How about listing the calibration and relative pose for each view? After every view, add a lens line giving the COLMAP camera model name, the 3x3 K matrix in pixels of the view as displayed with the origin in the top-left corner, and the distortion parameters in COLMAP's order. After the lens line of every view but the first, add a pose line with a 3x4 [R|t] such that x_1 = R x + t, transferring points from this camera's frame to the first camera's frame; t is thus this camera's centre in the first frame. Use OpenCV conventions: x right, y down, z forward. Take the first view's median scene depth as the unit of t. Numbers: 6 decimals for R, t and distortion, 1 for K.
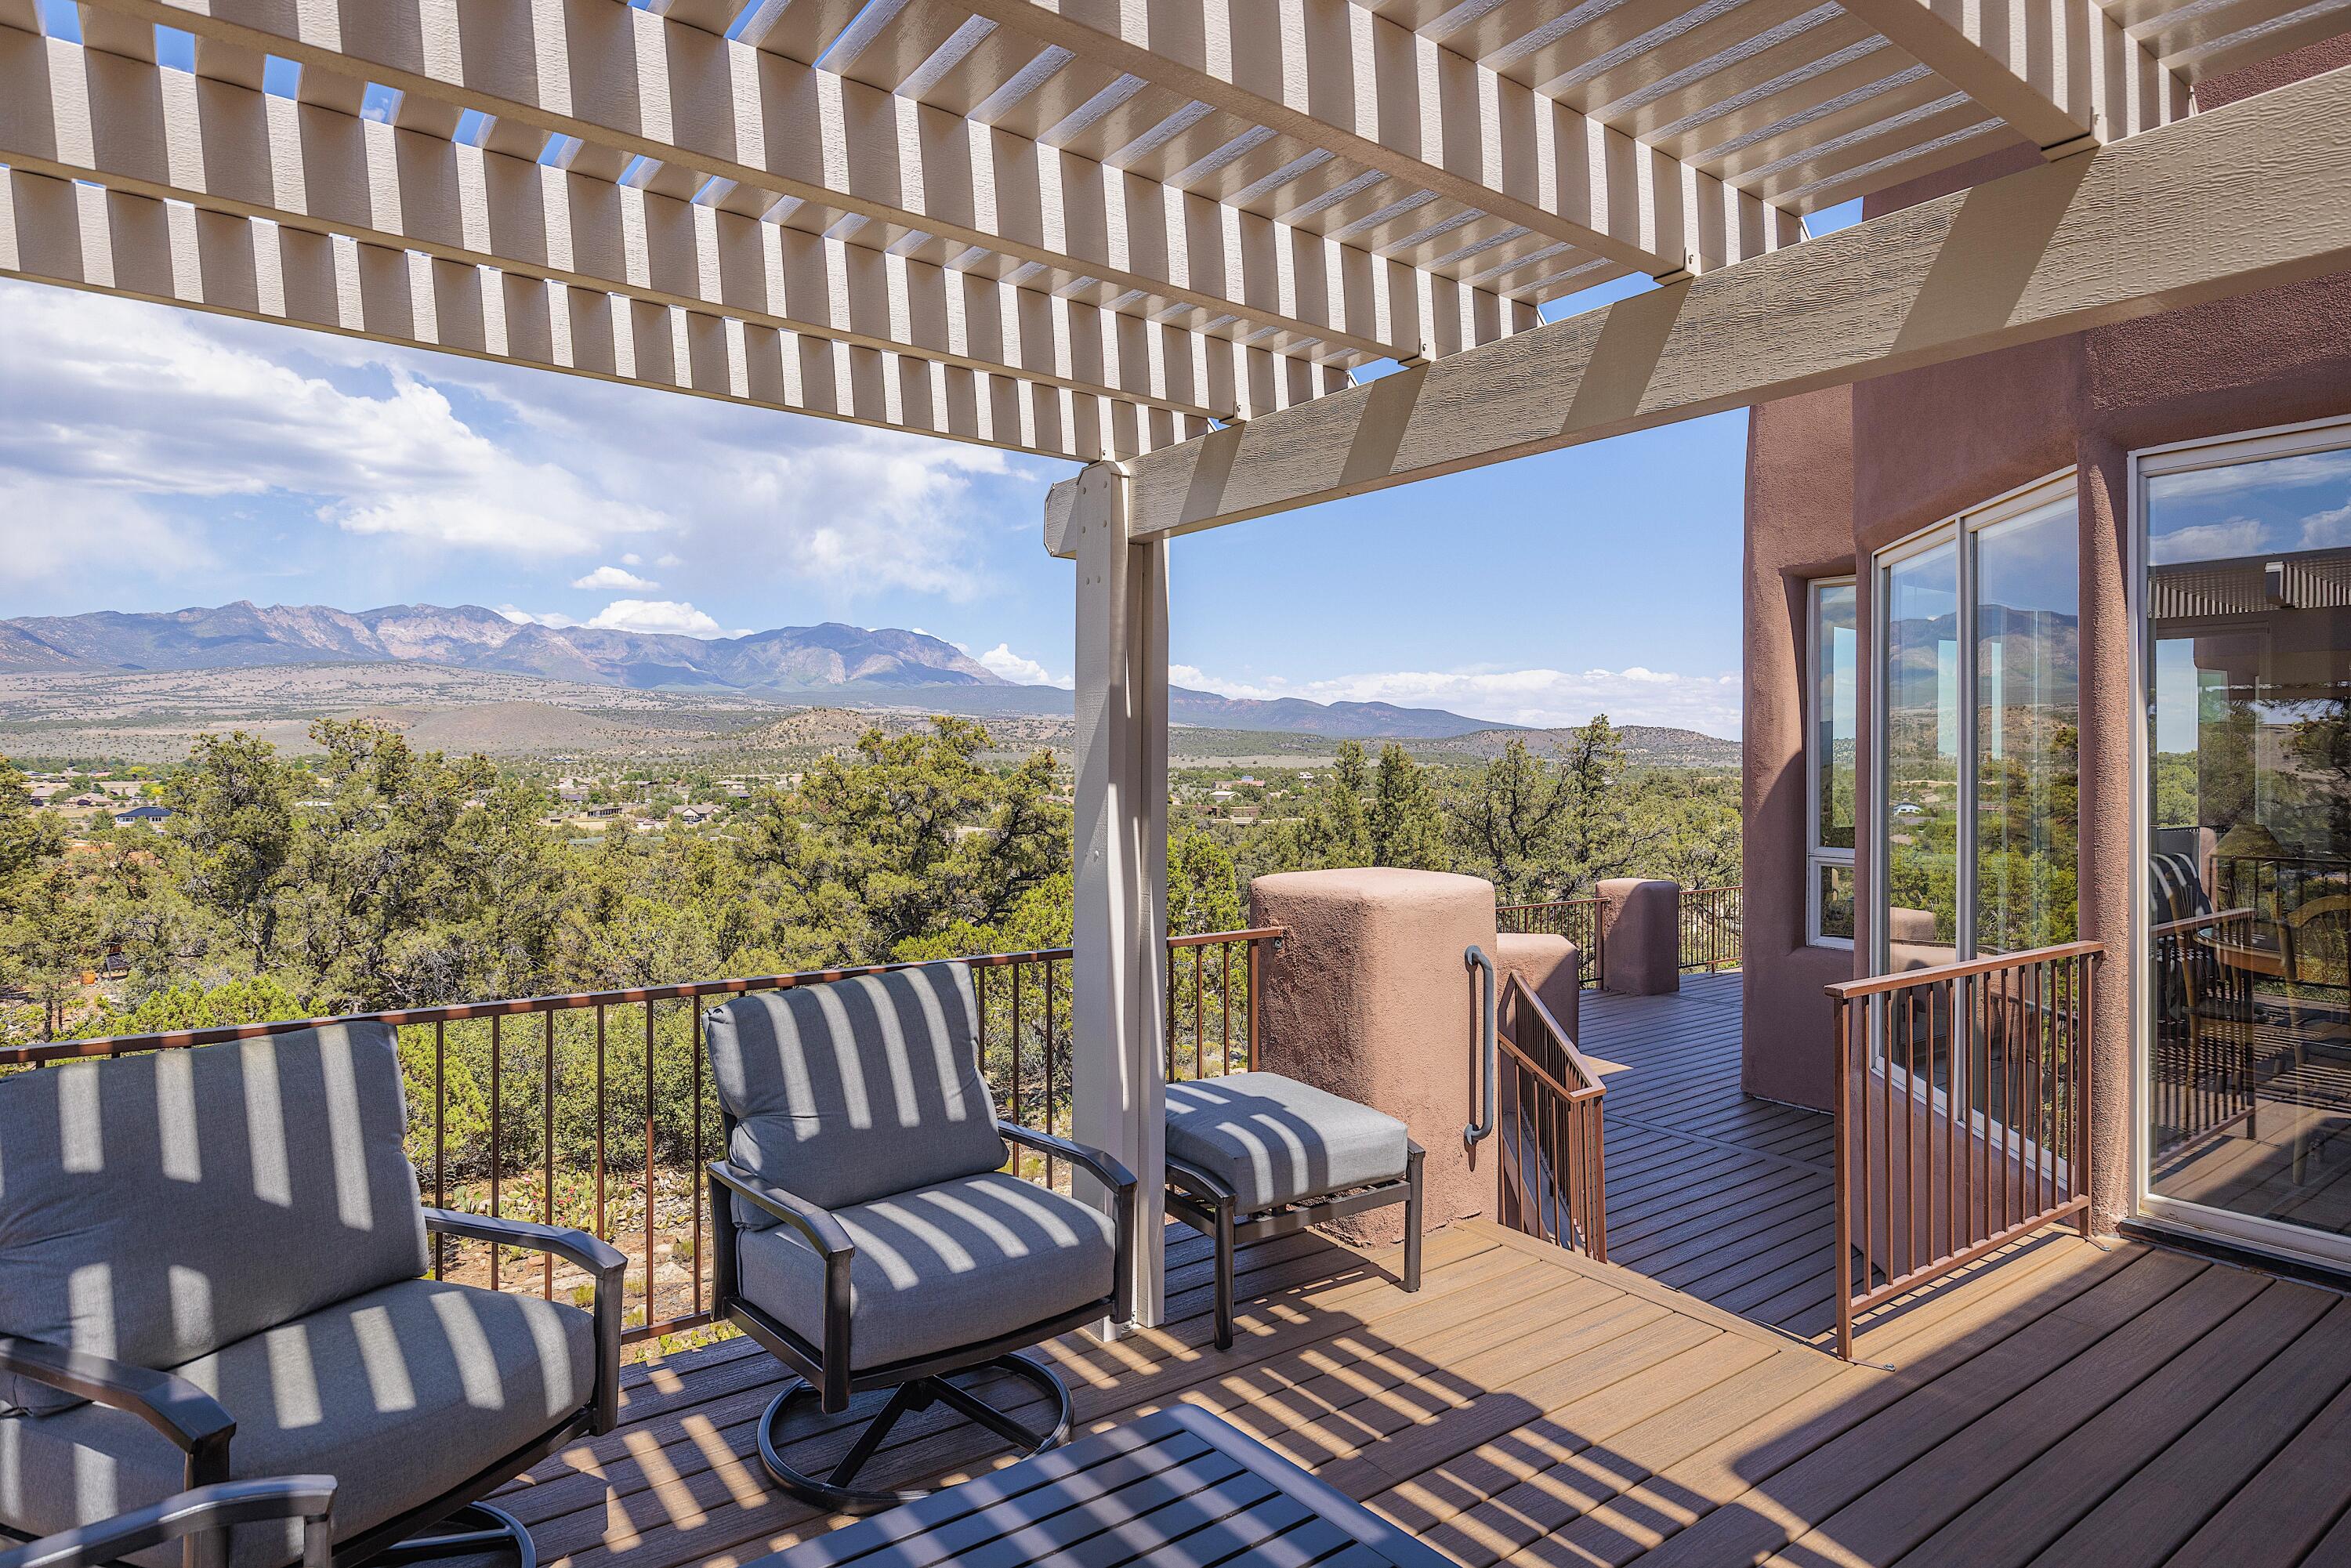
lens RADIAL K [[1324.7, 0, 1160.7], [0, 1324.7, 764.1], [0, 0, 1]] dist [0.013687, -0.000290]
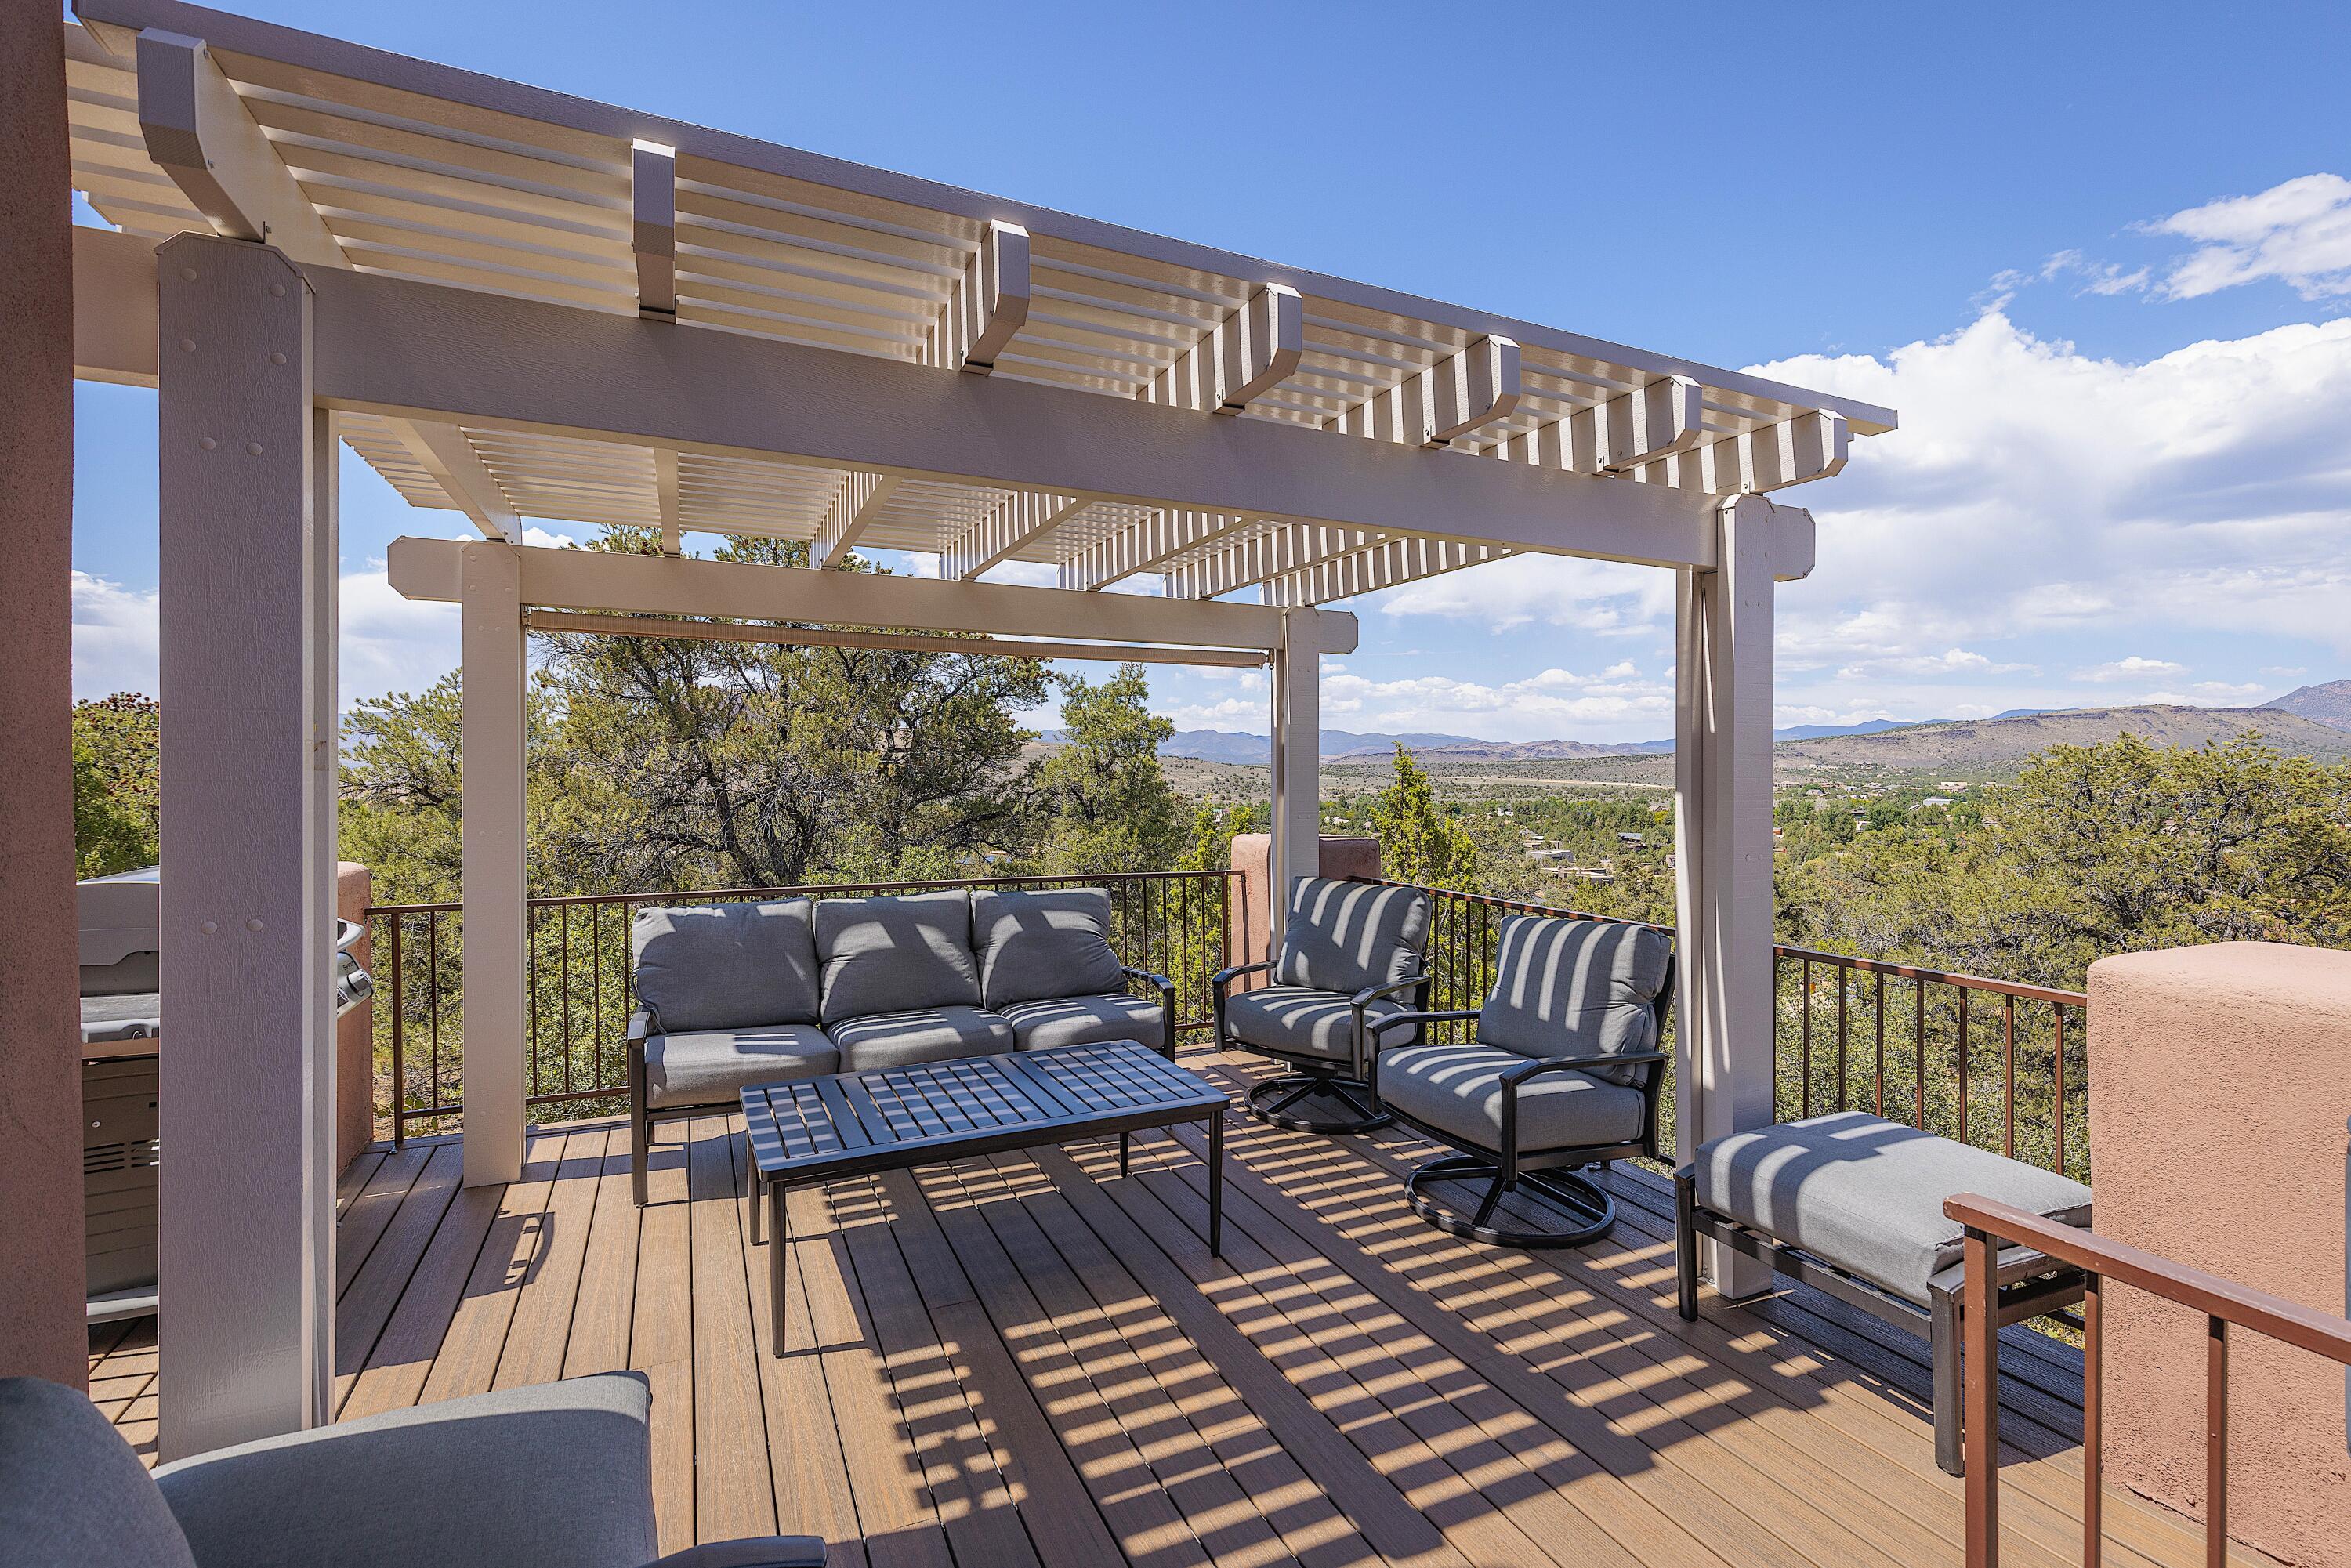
lens RADIAL K [[1060.6, 0, 1170.0], [0, 1060.6, 788.1], [0, 0, 1]] dist [0.004441, 0.000517]
pose [[-0.201585, 0.011654, -0.979402, 1.047223], [-0.006737, 0.999889, 0.013285, 0.002786], [0.979448, 0.009276, -0.201484, 0.824349]]
